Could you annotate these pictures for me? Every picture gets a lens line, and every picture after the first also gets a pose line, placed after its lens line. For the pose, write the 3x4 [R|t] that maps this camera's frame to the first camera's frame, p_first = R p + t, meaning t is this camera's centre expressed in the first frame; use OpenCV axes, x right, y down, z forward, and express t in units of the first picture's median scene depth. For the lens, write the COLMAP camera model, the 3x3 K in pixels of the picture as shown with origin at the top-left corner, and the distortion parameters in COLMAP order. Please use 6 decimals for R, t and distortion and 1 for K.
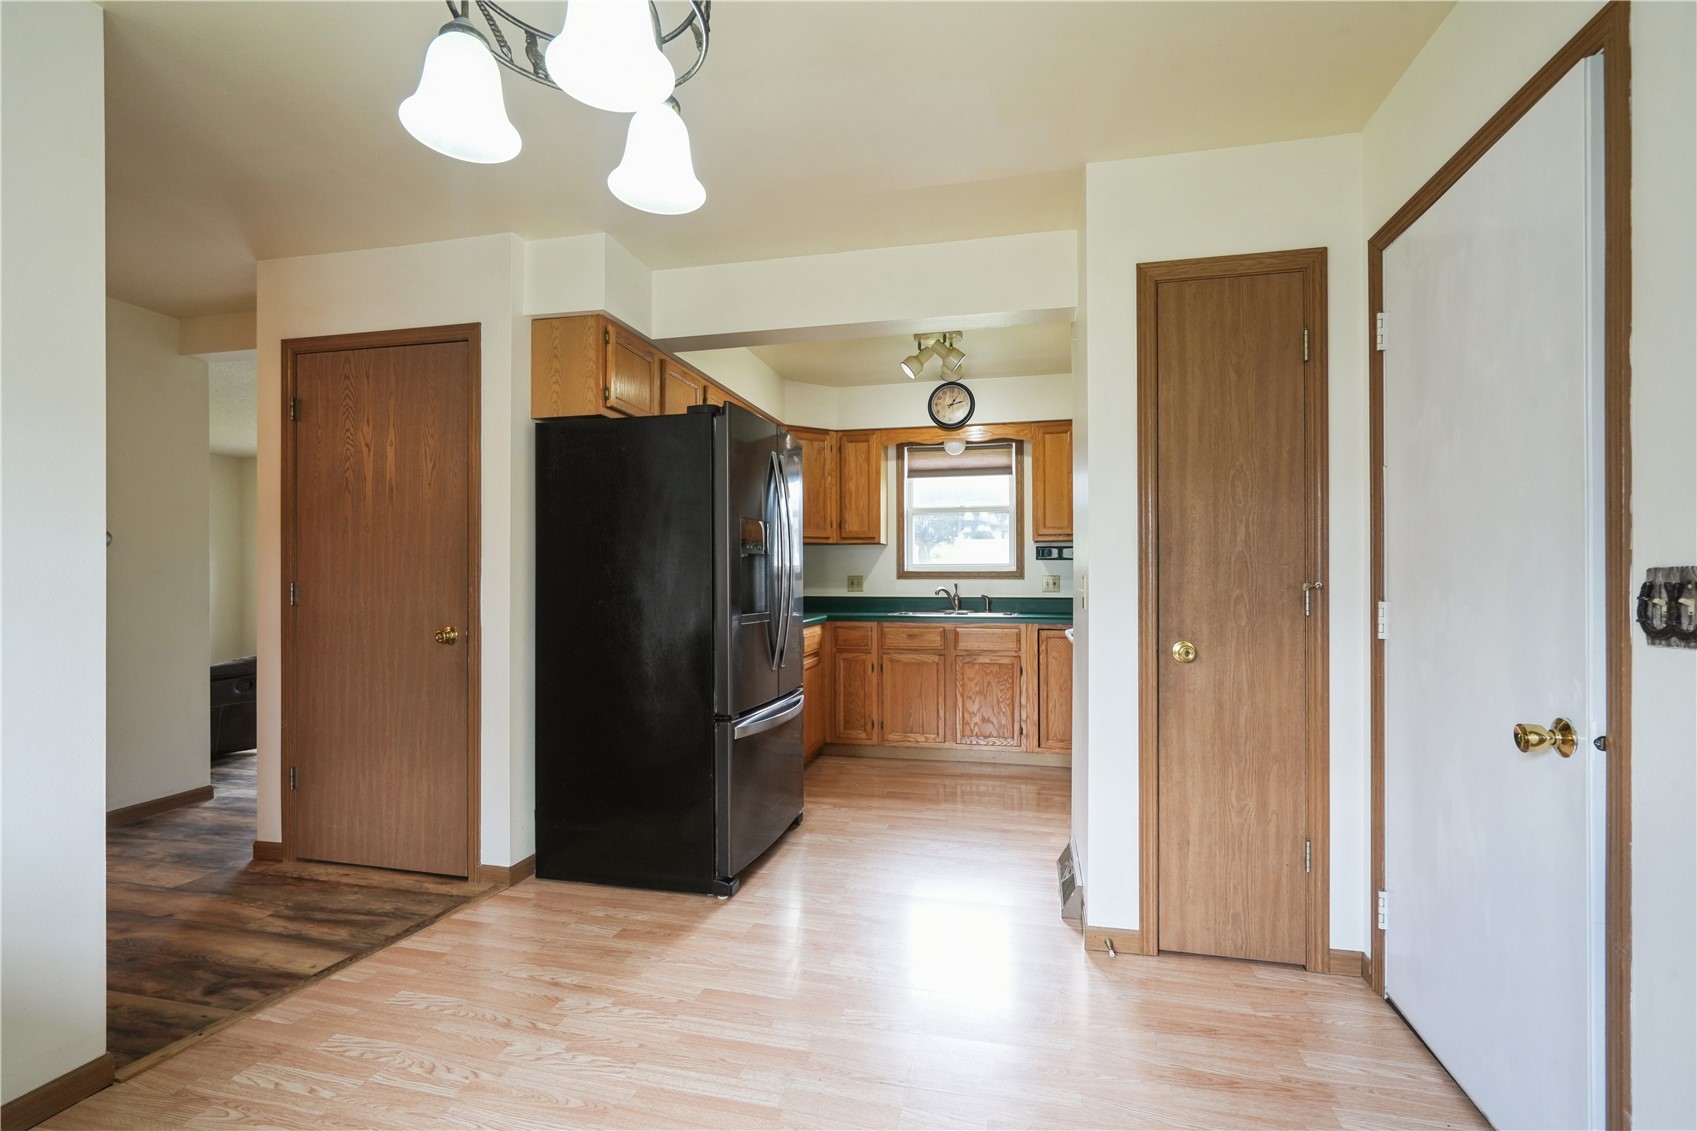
lens RADIAL K [[771.7, 0, 849.6], [0, 771.7, 564.7], [0, 0, 1]] dist [-0.003474, 0.004168]
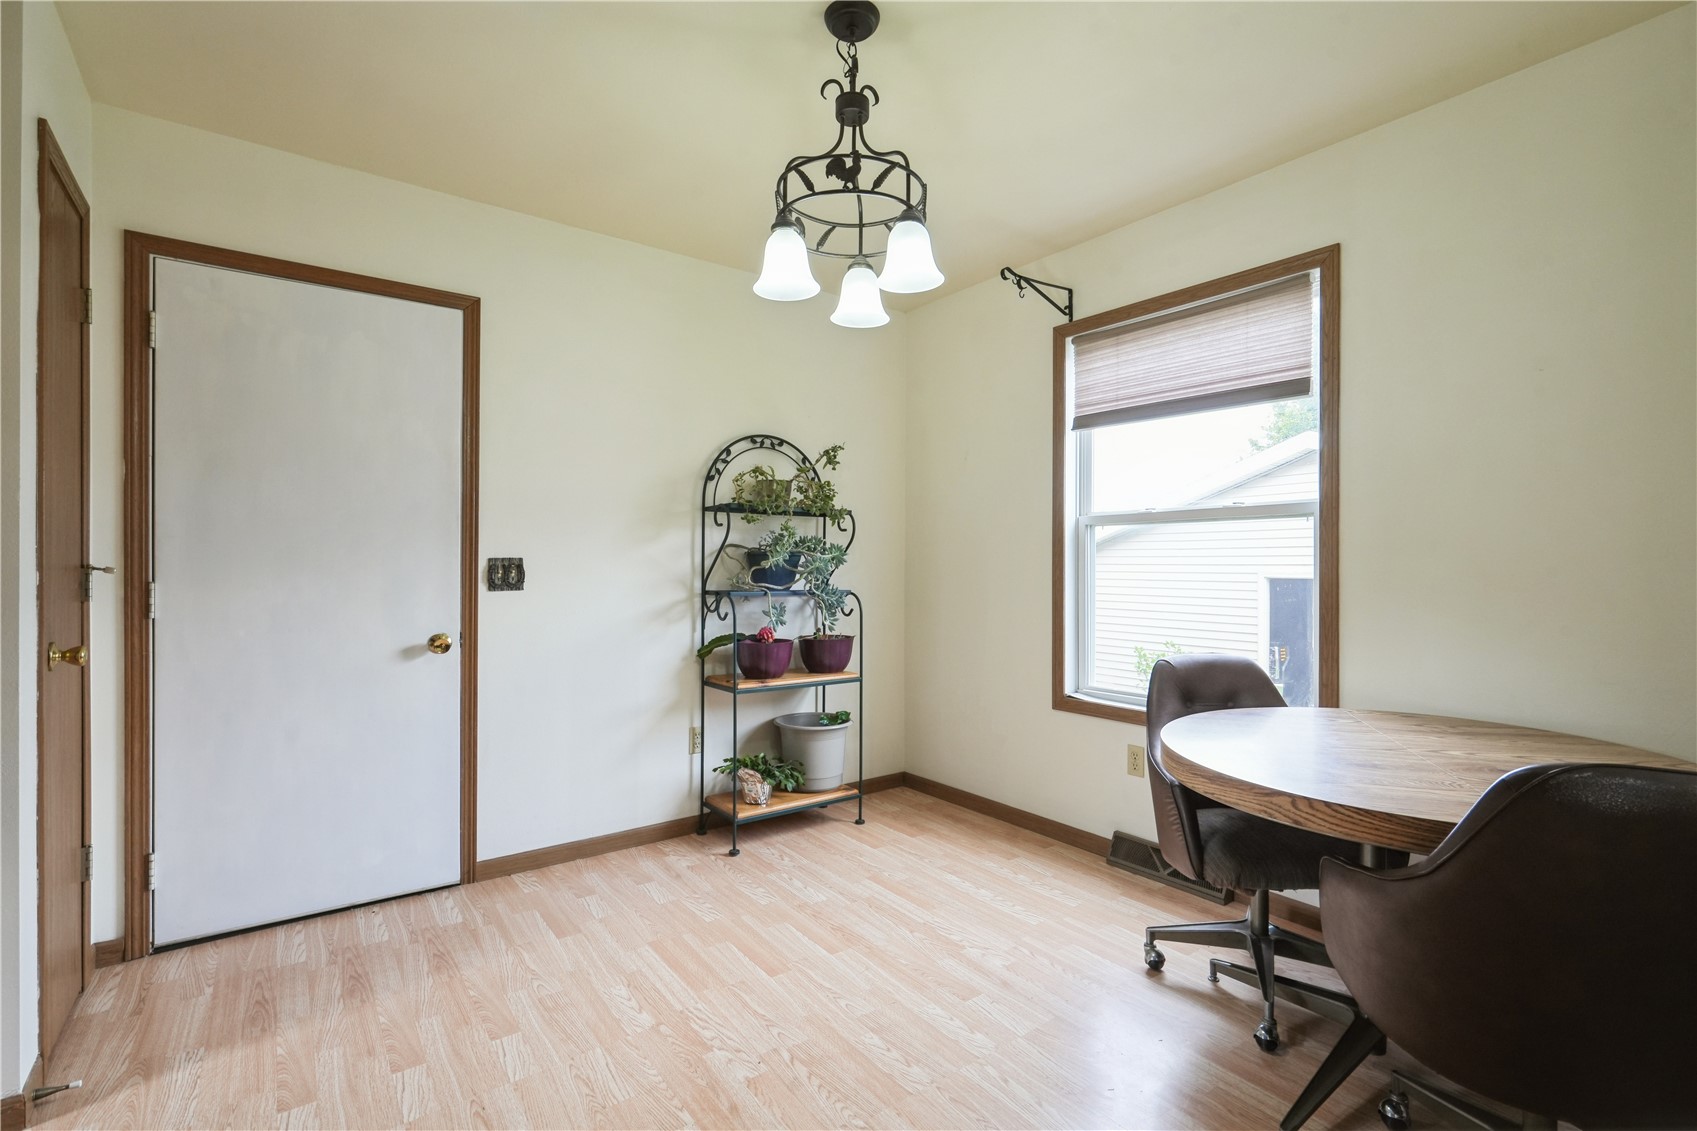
lens RADIAL K [[771.7, 0, 887.6], [0, 771.7, 564.8], [0, 0, 1]] dist [-0.003474, 0.004168]
pose [[-0.781080, 0.005465, 0.624408, -0.331025], [-0.005656, 0.999859, -0.015827, 0.013342], [-0.624406, -0.015894, -0.780938, 0.514935]]
